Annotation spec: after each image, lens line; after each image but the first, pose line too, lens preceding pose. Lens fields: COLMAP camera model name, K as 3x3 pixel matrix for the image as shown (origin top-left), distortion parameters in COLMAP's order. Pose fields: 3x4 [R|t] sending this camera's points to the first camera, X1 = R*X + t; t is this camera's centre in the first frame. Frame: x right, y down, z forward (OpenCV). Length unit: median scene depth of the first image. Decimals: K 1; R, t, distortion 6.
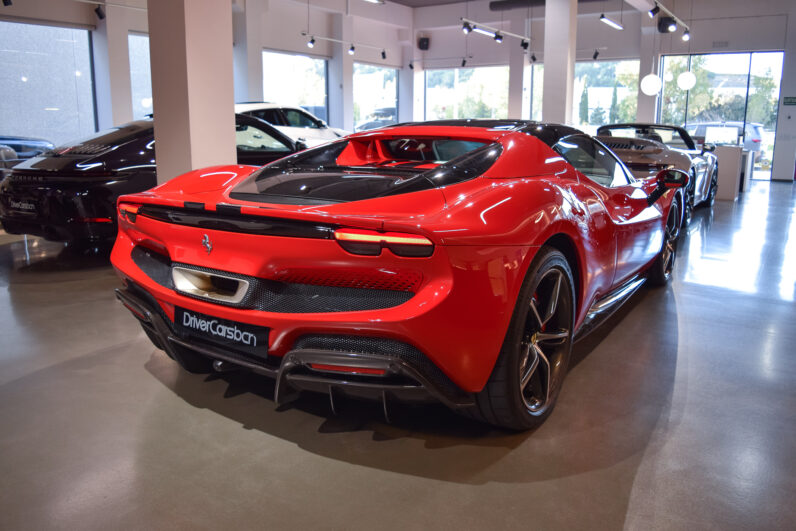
lens RADIAL K [[616.8, 0, 407.1], [0, 616.8, 262.0], [0, 0, 1]] dist [-0.073710, -0.003873]
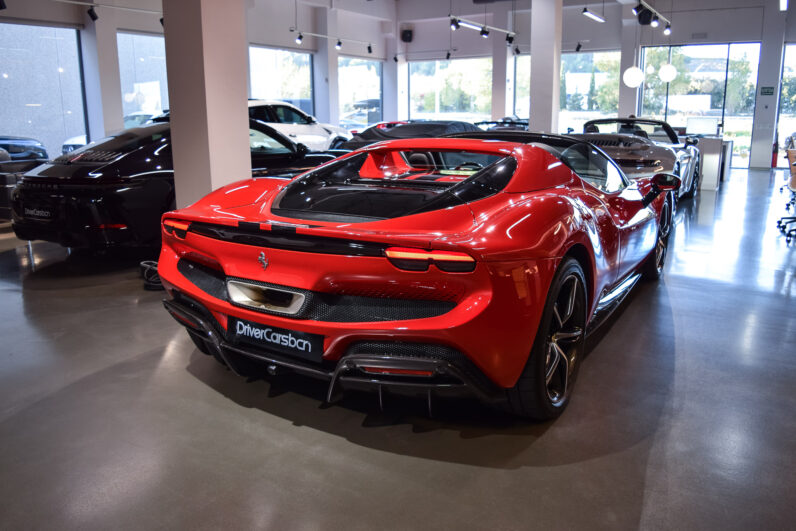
lens RADIAL K [[616.8, 0, 407.1], [0, 616.8, 262.0], [0, 0, 1]] dist [-0.073710, -0.003873]
pose [[0.999369, -0.018569, 0.030286, -0.053107], [0.017999, 0.999658, 0.018994, -0.022740], [-0.030629, -0.018437, 0.999361, -0.060662]]
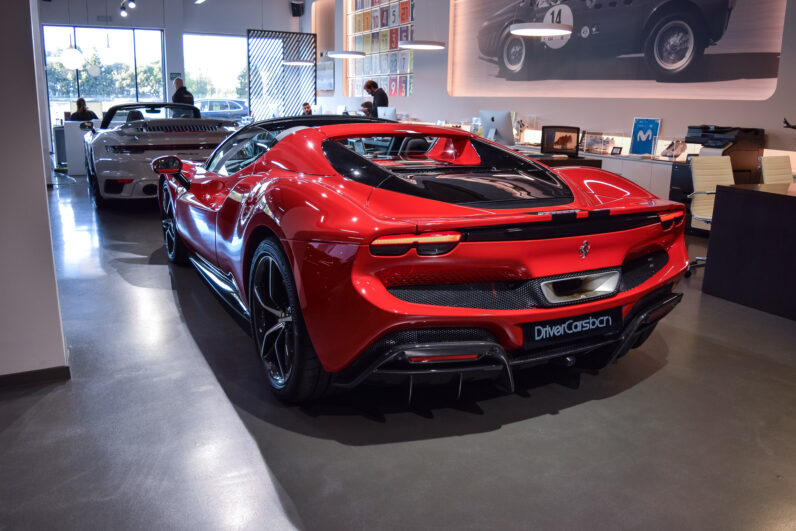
lens RADIAL K [[616.8, 0, 407.1], [0, 616.8, 262.0], [0, 0, 1]] dist [-0.073710, -0.003873]
pose [[0.466036, -0.210618, 0.859331, -0.737816], [0.167676, 0.974677, 0.147954, -0.115329], [-0.868732, 0.075138, 0.489550, 0.391743]]
